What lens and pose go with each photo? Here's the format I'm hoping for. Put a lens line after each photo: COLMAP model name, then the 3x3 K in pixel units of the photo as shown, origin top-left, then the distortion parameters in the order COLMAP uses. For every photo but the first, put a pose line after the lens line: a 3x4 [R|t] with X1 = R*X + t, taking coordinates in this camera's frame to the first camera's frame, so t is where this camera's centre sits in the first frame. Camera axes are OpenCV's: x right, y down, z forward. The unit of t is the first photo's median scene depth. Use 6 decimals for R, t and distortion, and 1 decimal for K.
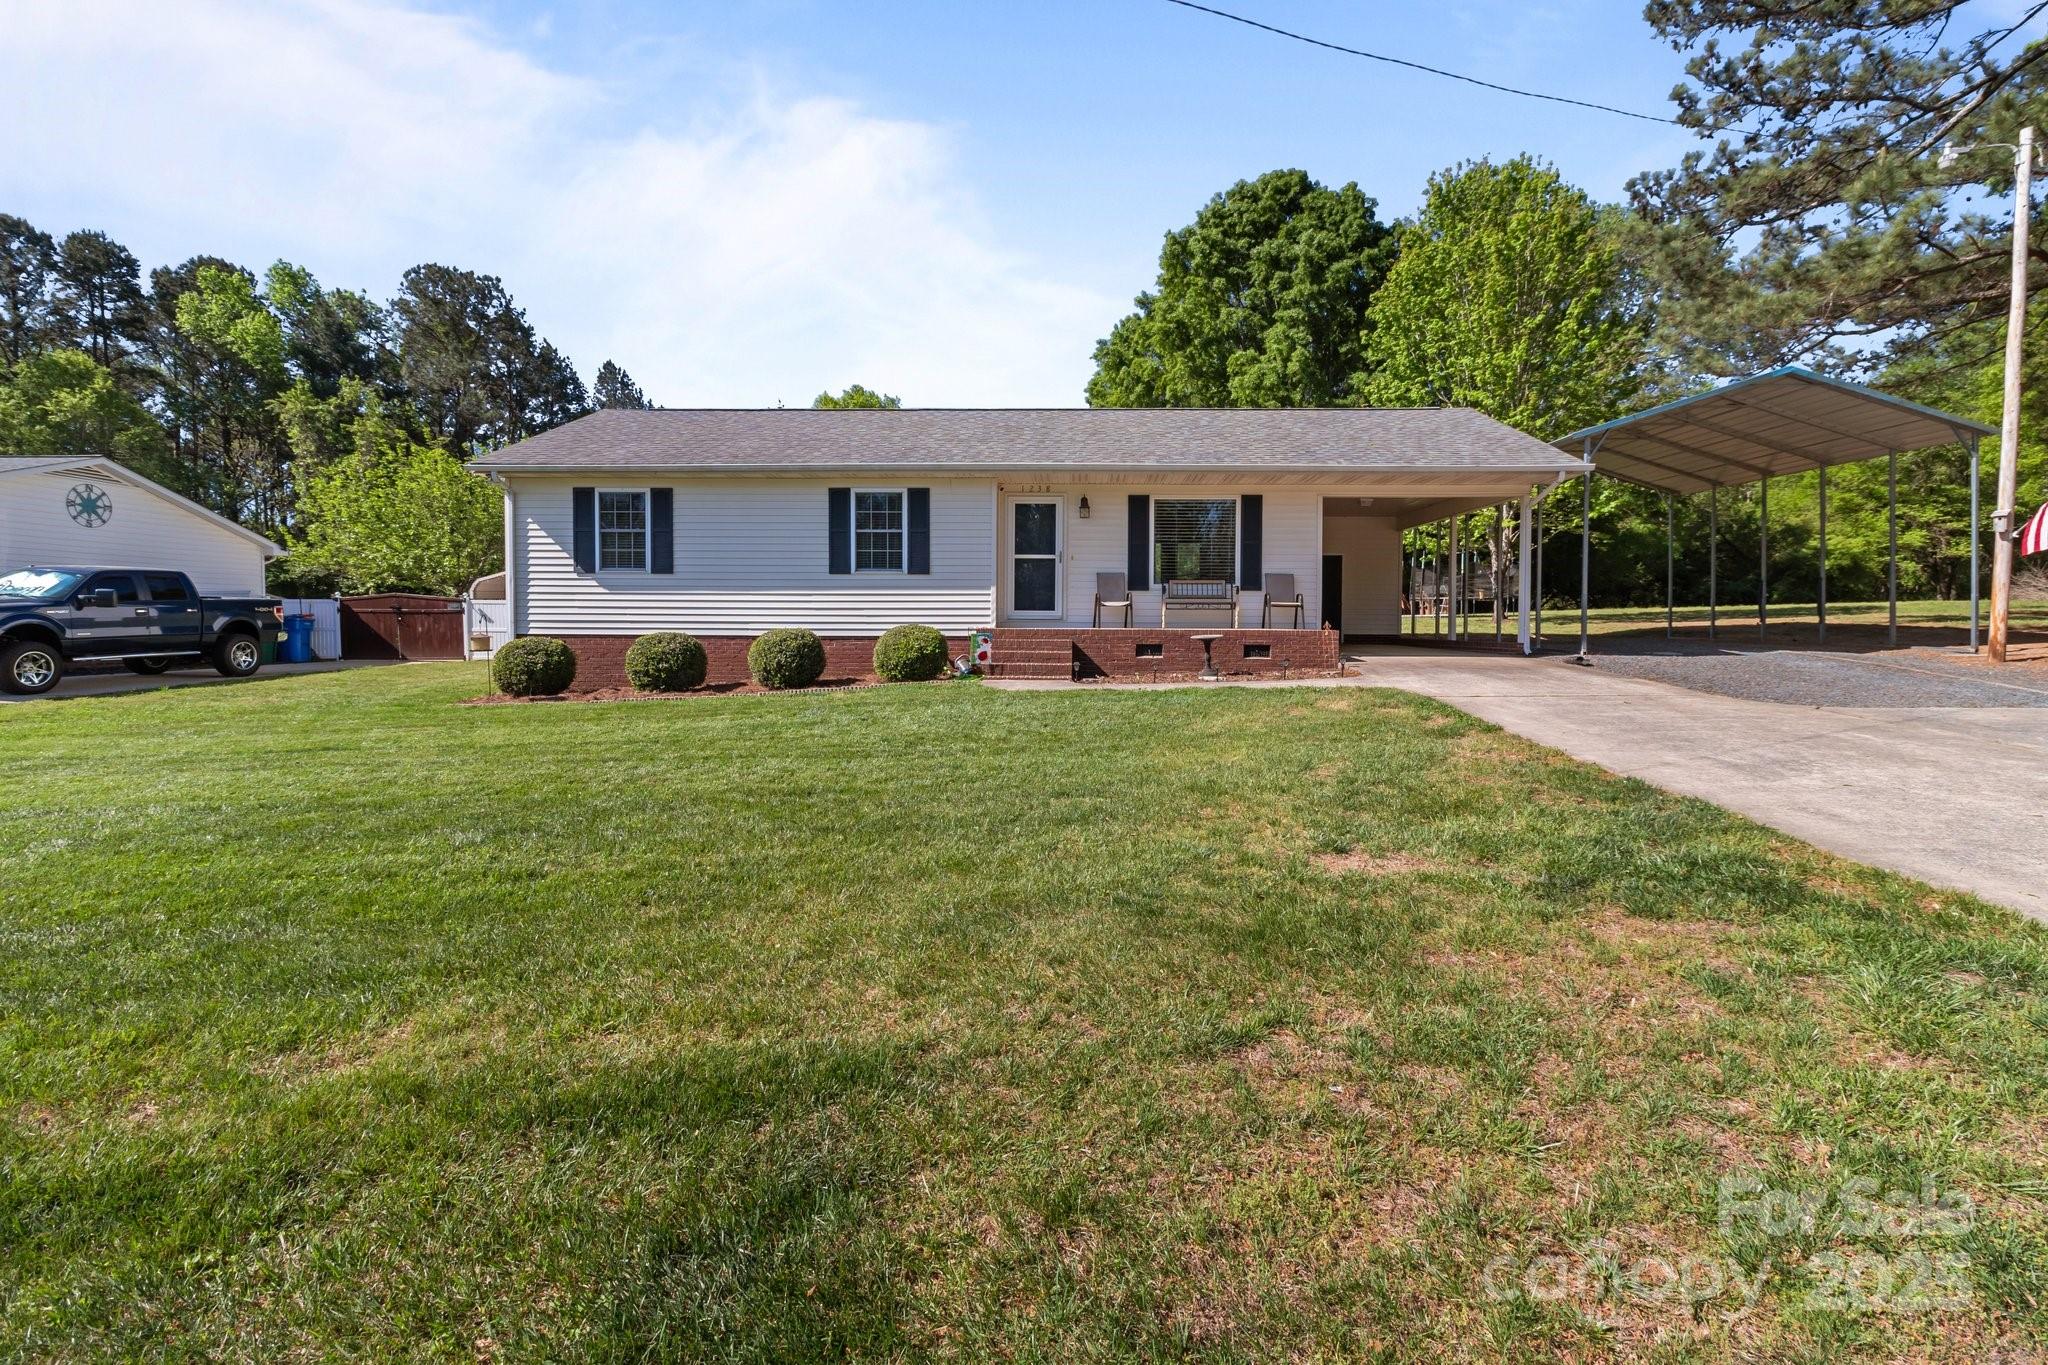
lens RADIAL K [[950.5, 0, 1062.8], [0, 950.5, 642.3], [0, 0, 1]] dist [0.002688, 0.000272]
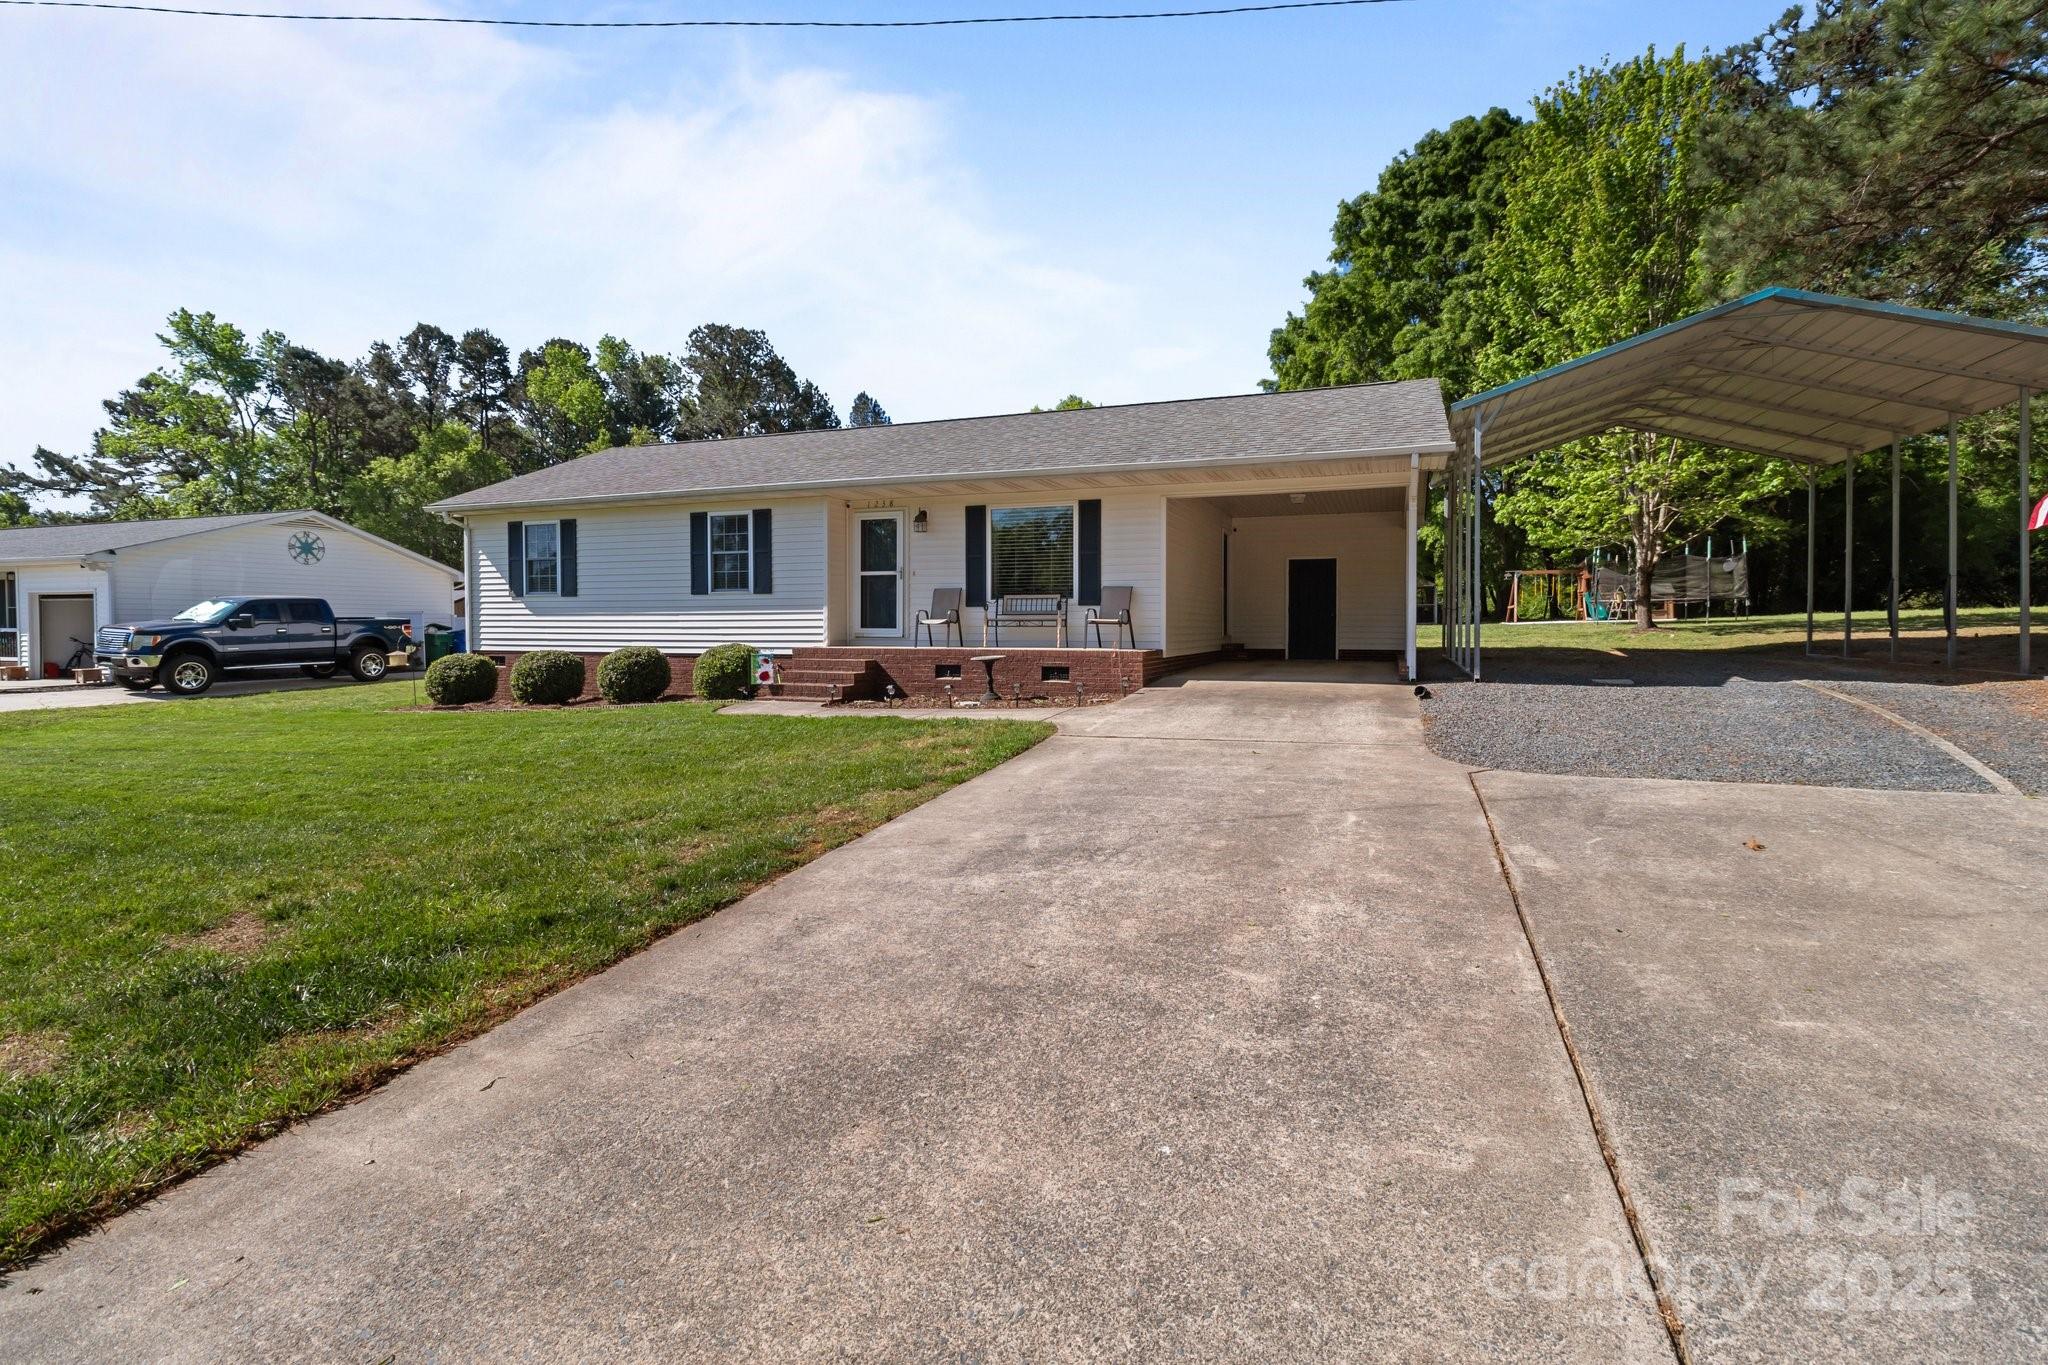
lens RADIAL K [[949.4, 0, 1032.7], [0, 949.4, 641.3], [0, 0, 1]] dist [0.003402, 0.000077]
pose [[0.943532, 0.000784, -0.331282, 0.349124], [-0.001946, 0.999993, -0.003177, -0.013330], [0.331277, 0.003642, 0.943527, 0.100726]]
